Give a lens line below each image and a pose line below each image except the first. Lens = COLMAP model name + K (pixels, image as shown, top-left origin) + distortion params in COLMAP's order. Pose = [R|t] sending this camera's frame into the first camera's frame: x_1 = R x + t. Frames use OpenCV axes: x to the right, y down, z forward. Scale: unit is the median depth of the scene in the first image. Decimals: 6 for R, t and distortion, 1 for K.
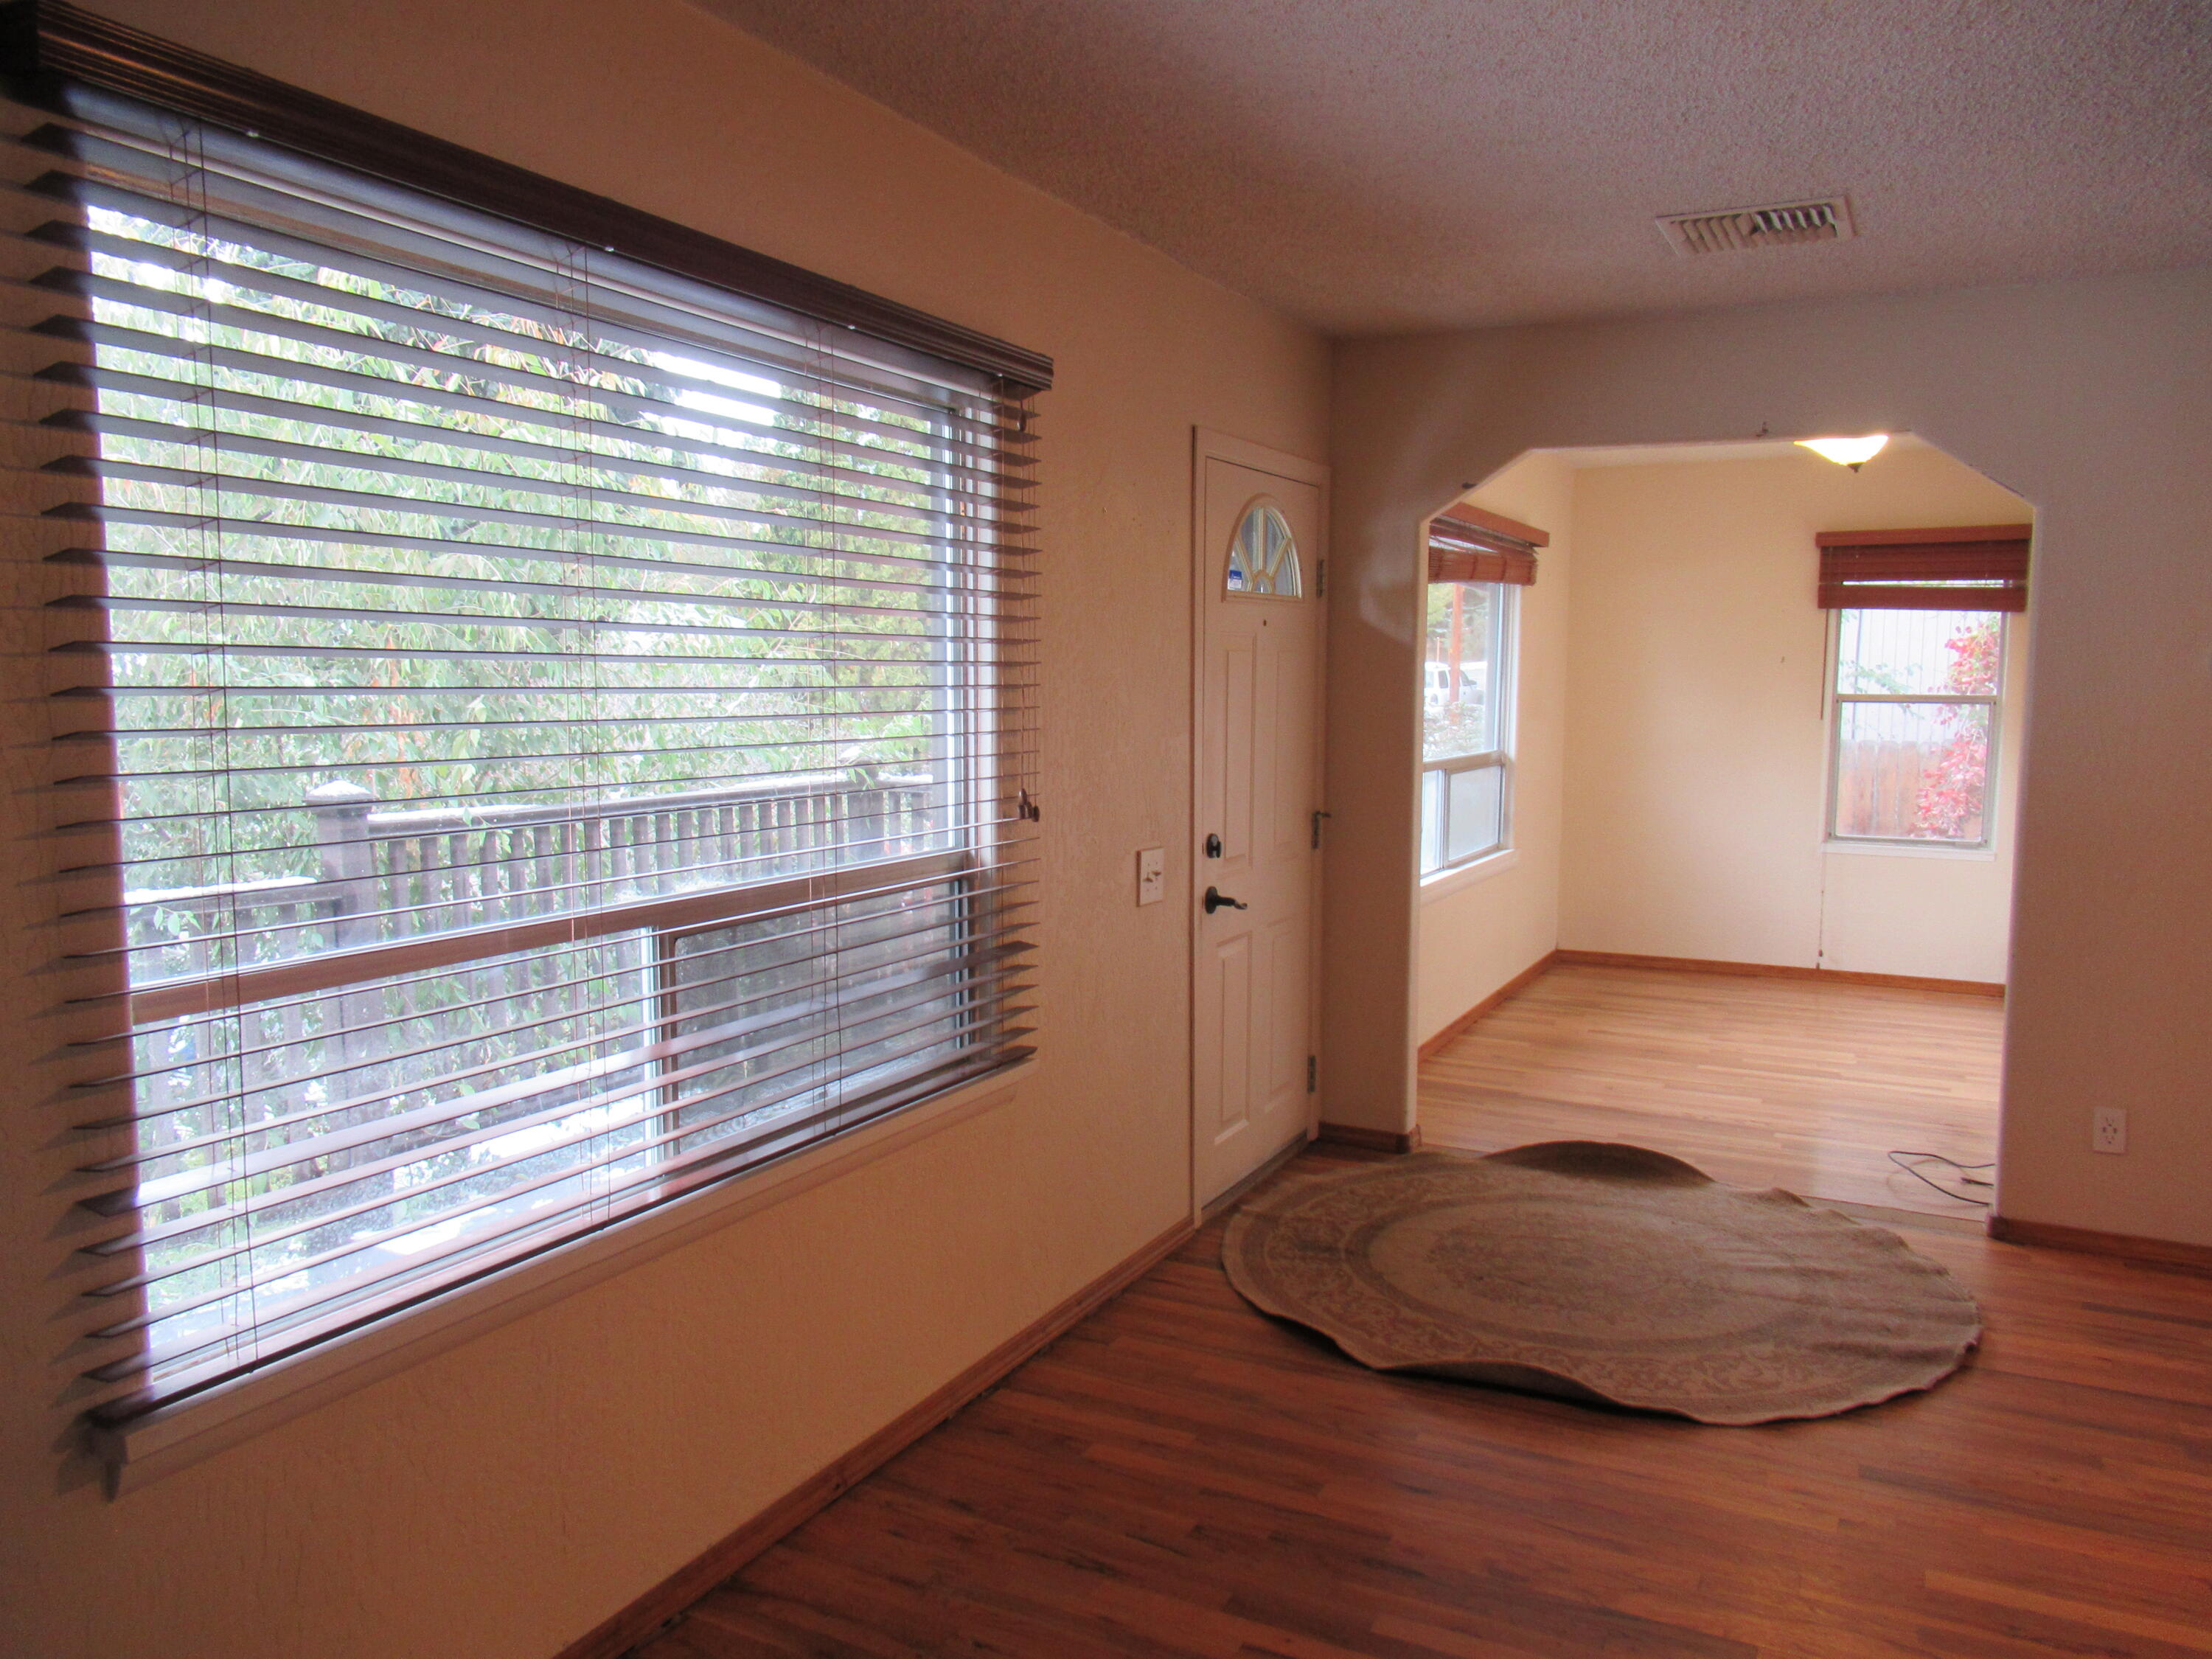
lens RADIAL K [[1639.4, 0, 1100.1], [0, 1639.4, 836.5], [0, 0, 1]] dist [-0.004869, -0.005800]
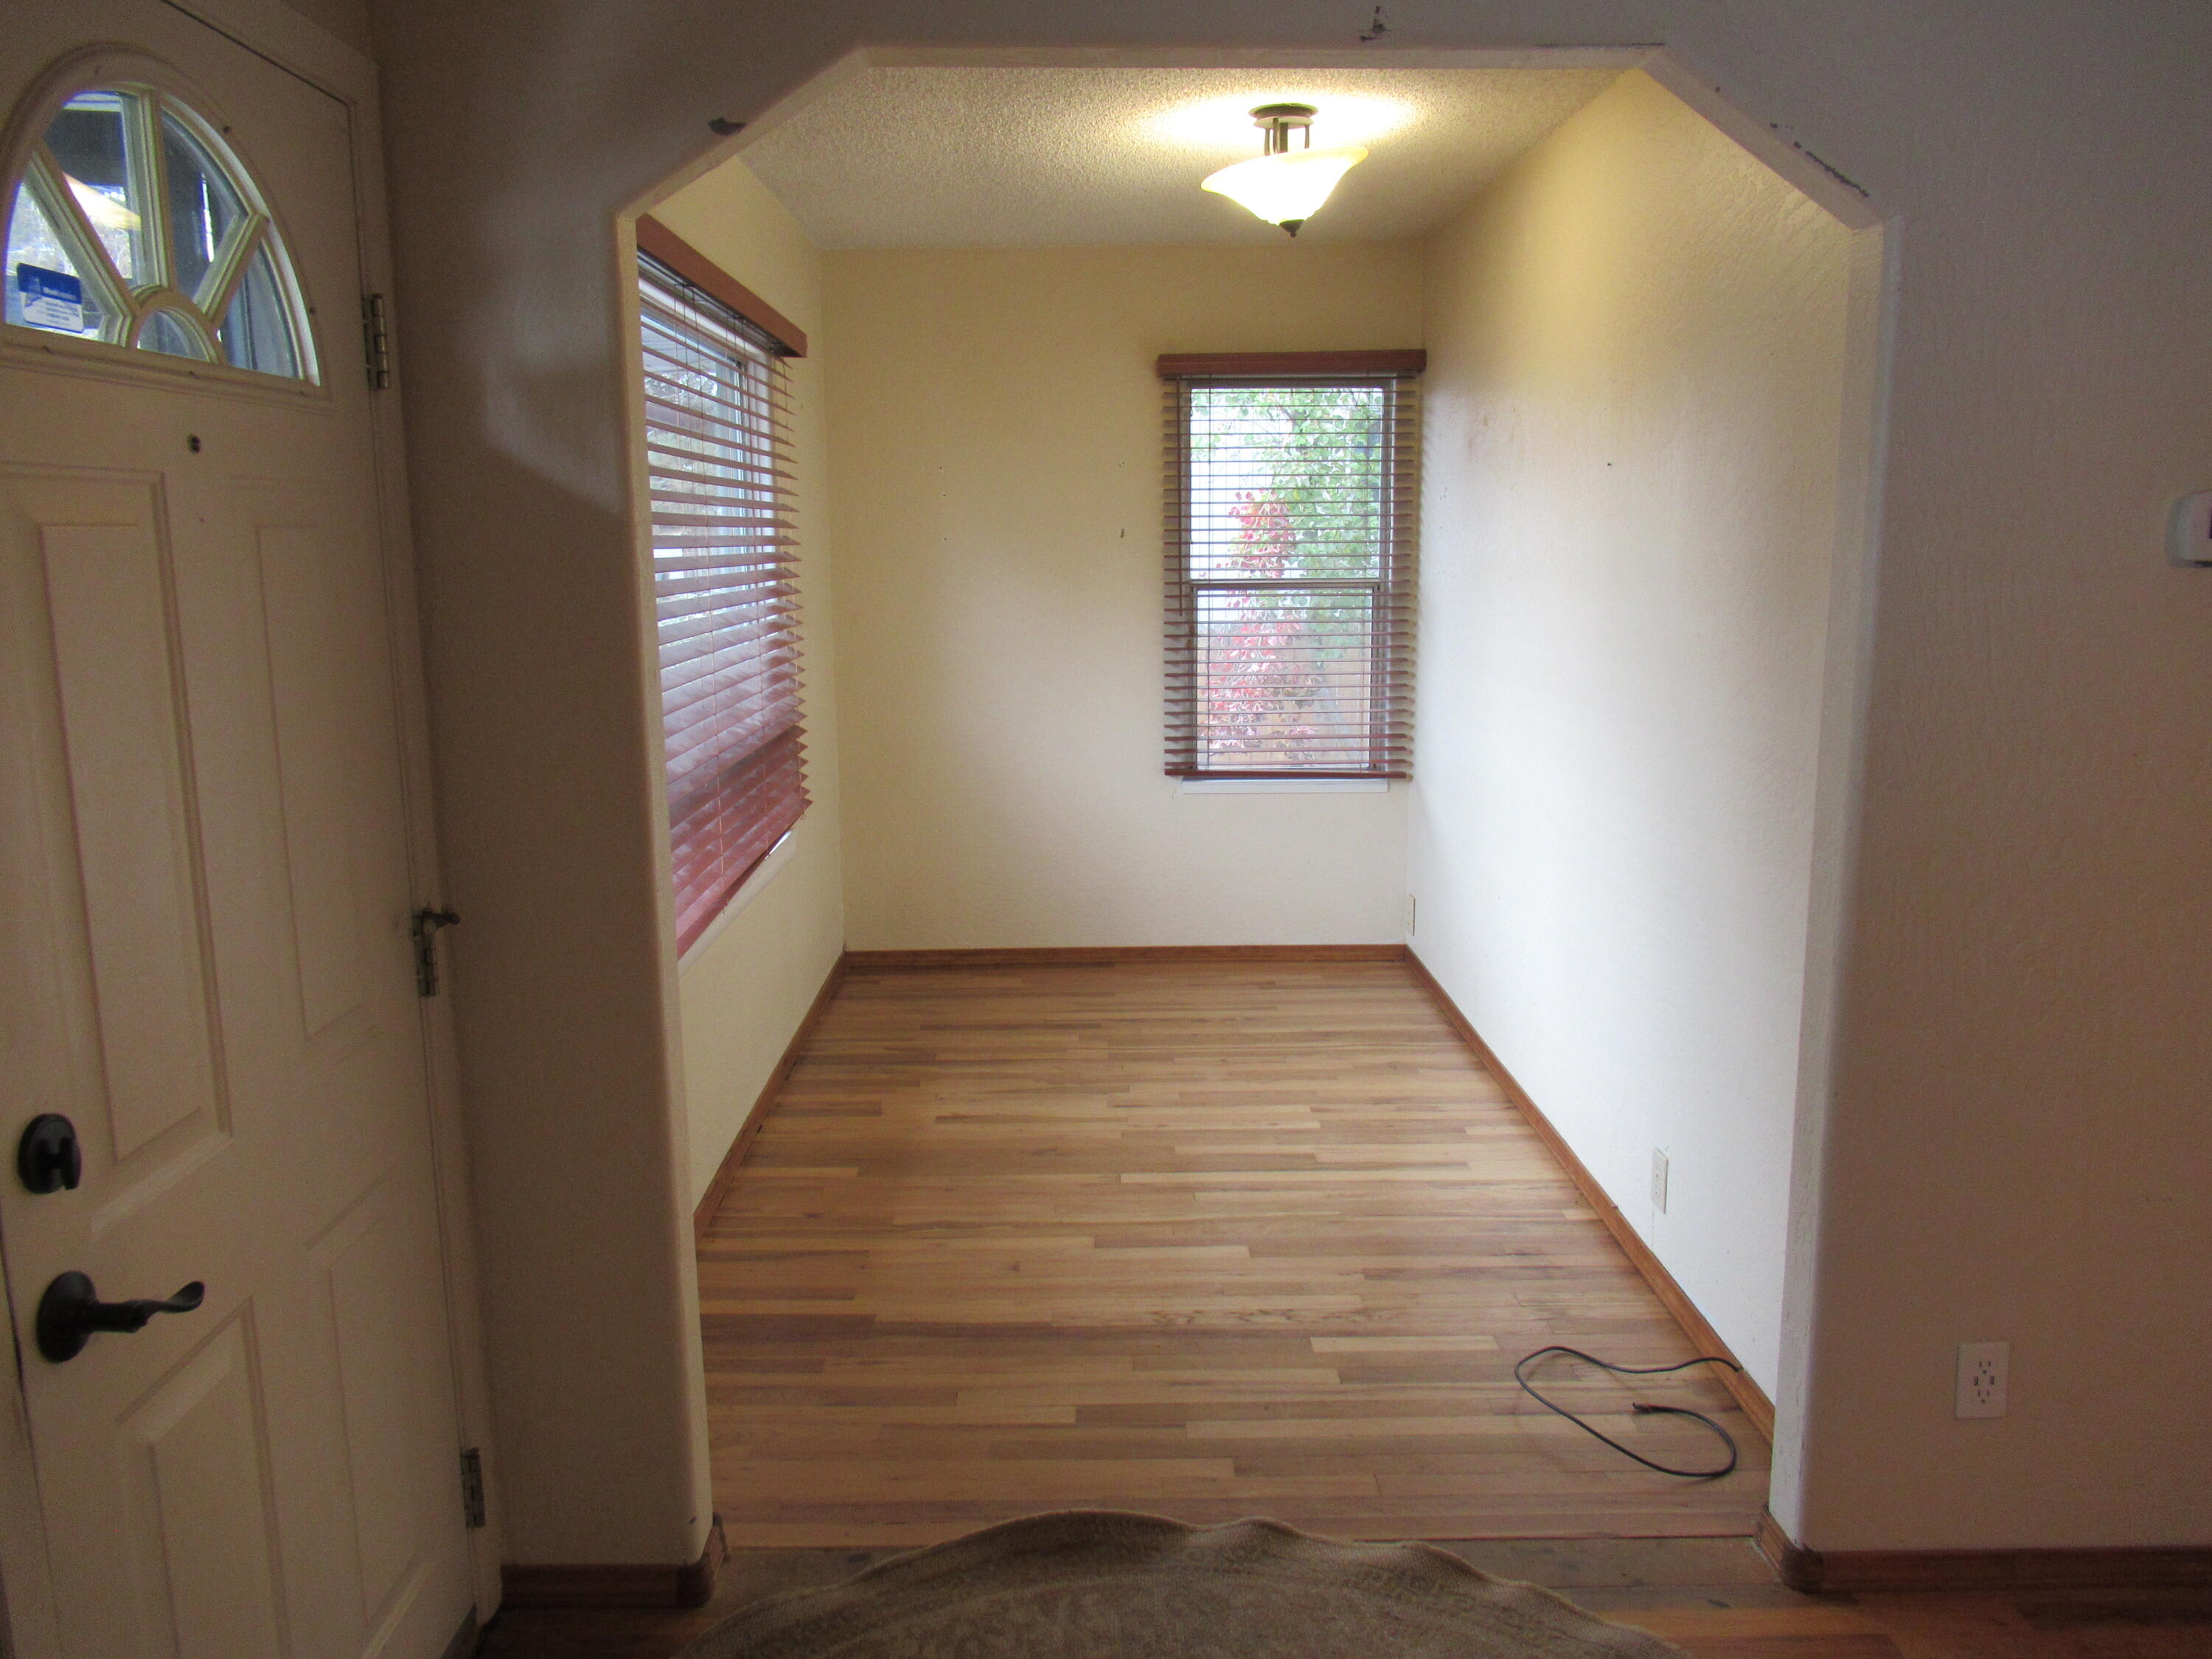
lens RADIAL K [[1639.4, 0, 1098.9], [0, 1639.4, 839.5], [0, 0, 1]] dist [-0.004869, -0.005800]
pose [[0.883230, -0.096066, 0.458995, 0.094946], [0.061041, 0.994016, 0.090585, -0.061315], [-0.464951, -0.051990, 0.883809, 0.552914]]
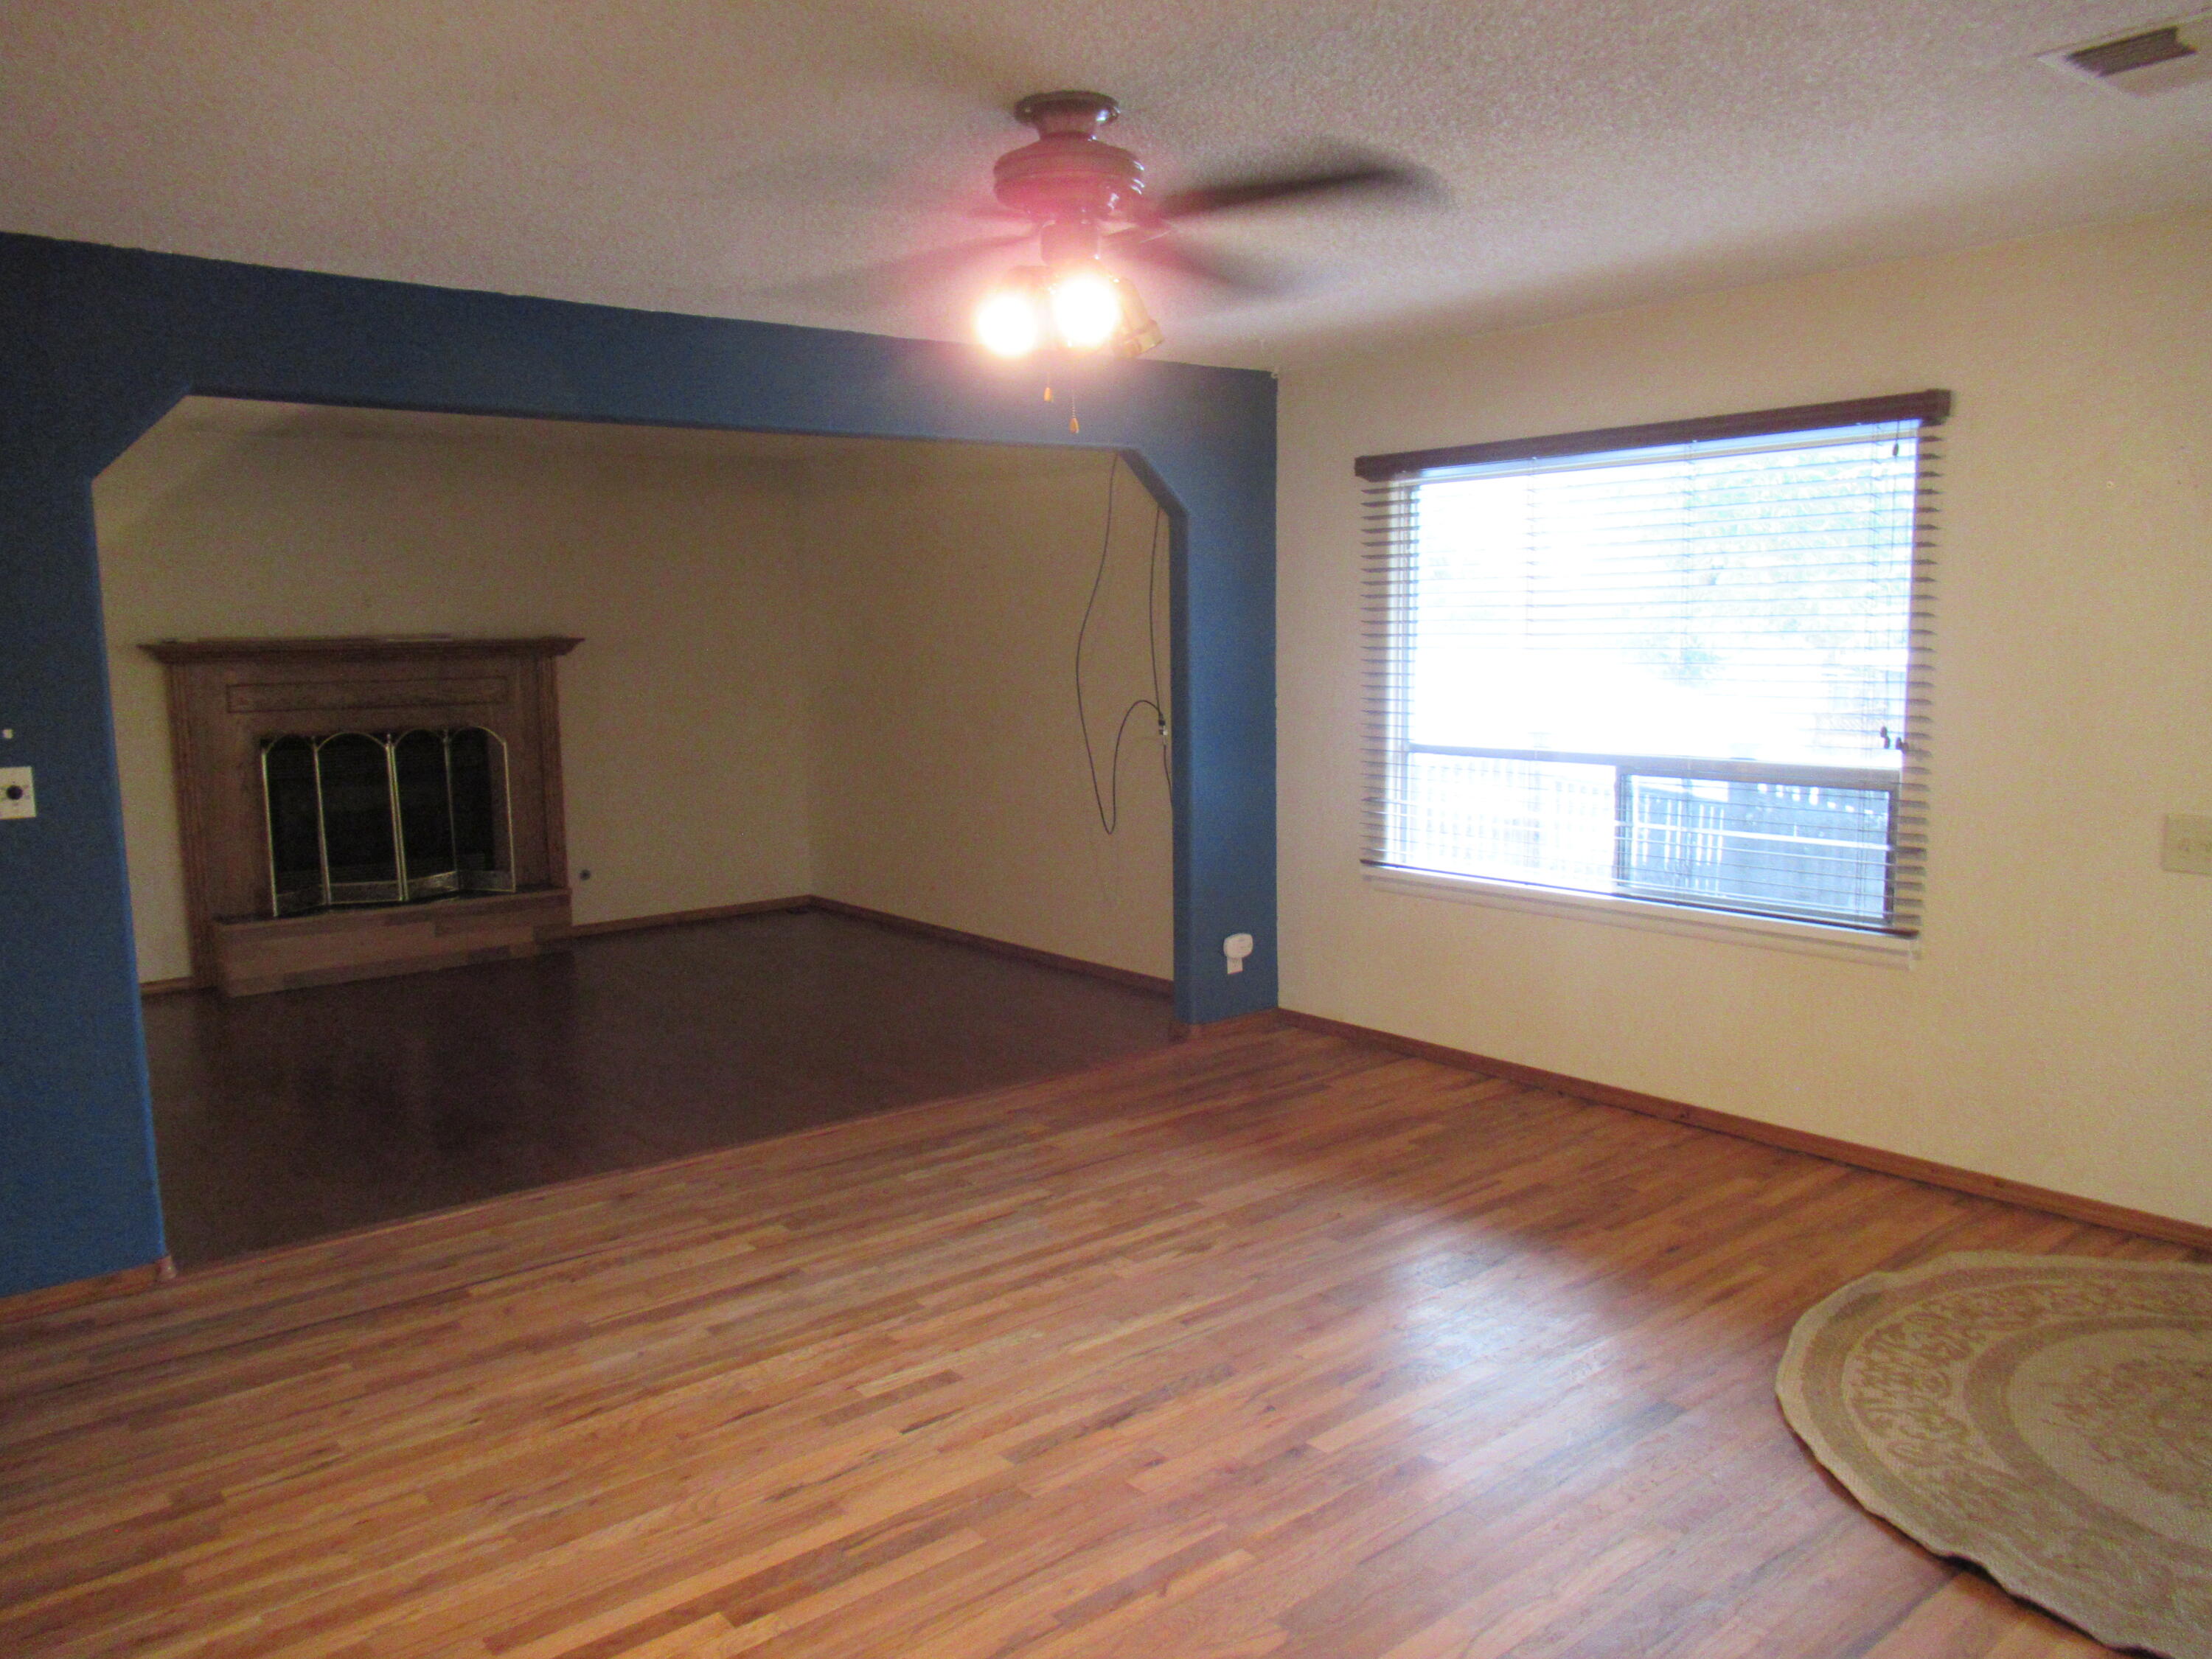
lens RADIAL K [[1639.4, 0, 1107.5], [0, 1639.4, 827.6], [0, 0, 1]] dist [-0.004869, -0.005800]
pose [[-0.399621, 0.116499, -0.909247, 0.940839], [-0.070535, 0.985043, 0.157211, -0.074509], [0.913963, 0.126959, -0.385427, 0.629626]]
